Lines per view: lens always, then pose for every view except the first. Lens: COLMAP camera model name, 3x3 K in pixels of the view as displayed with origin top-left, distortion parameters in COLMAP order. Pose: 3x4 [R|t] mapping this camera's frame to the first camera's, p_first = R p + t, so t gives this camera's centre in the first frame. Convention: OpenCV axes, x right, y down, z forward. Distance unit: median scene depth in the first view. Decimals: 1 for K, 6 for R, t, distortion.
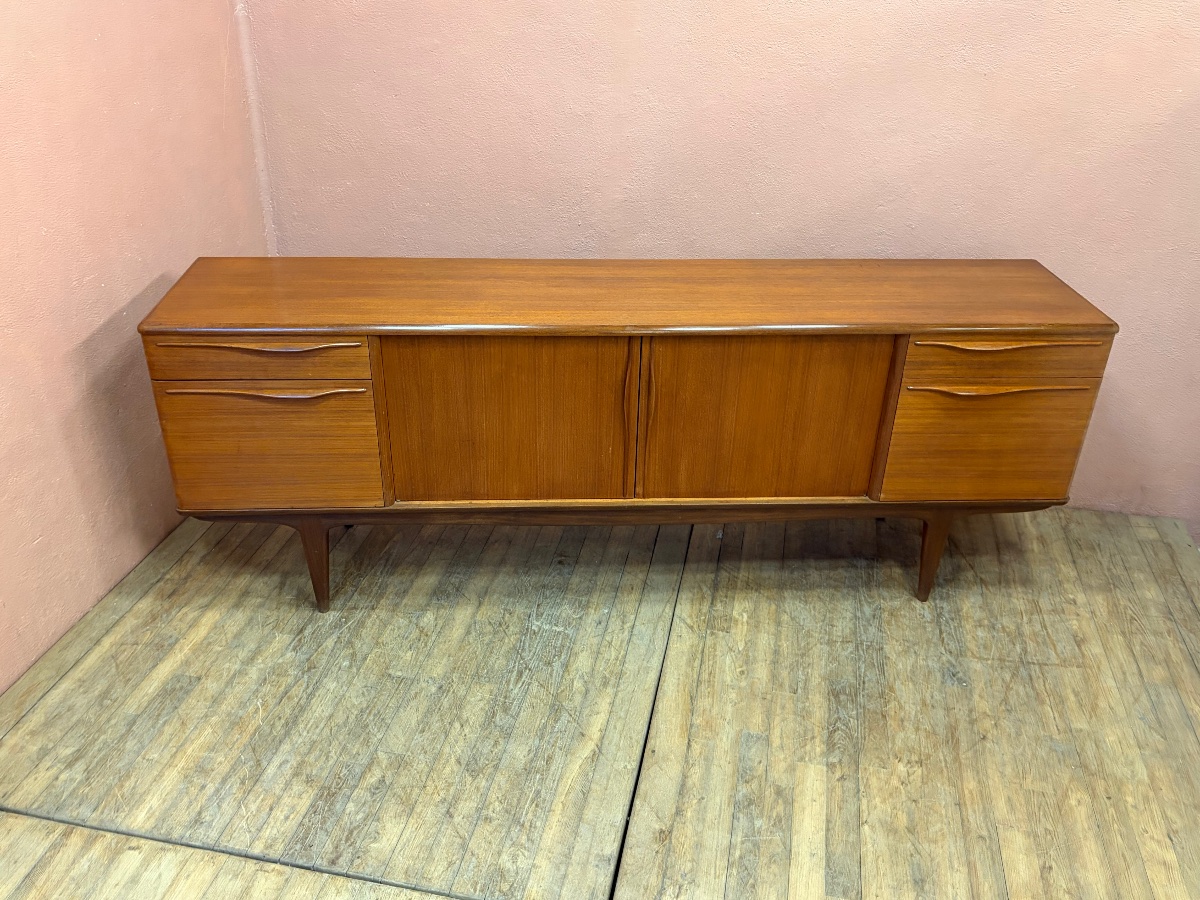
lens RADIAL K [[1026.5, 0, 605.9], [0, 1026.5, 453.5], [0, 0, 1]] dist [0.015943, -0.010309]
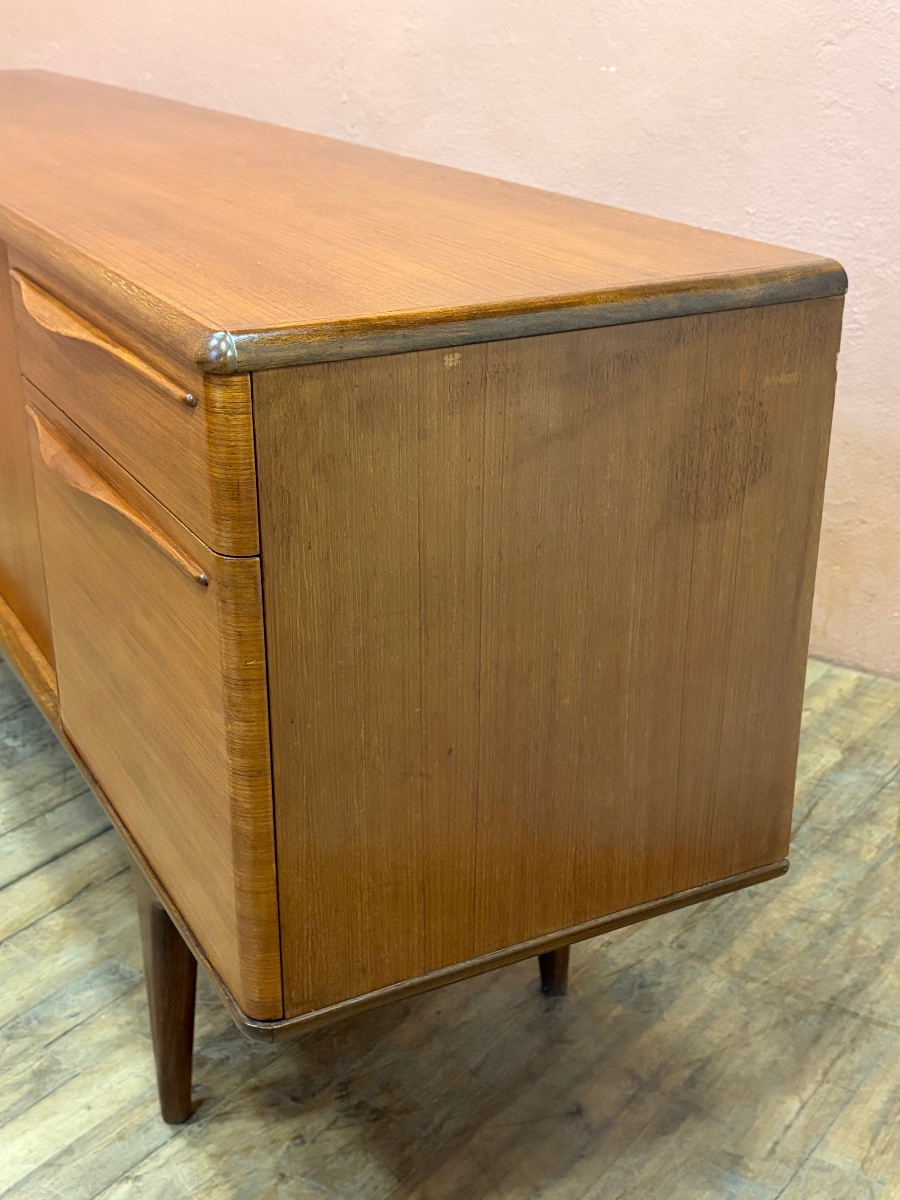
lens RADIAL K [[1536.3, 0, 453.1], [0, 1536.3, 601.7], [0, 0, 1]] dist [0.036827, -0.078241]
pose [[0.904226, 0.146171, -0.401260, 0.514793], [-0.193278, 0.977934, -0.079302, 0.127158], [0.380814, 0.149262, 0.912525, 0.365046]]
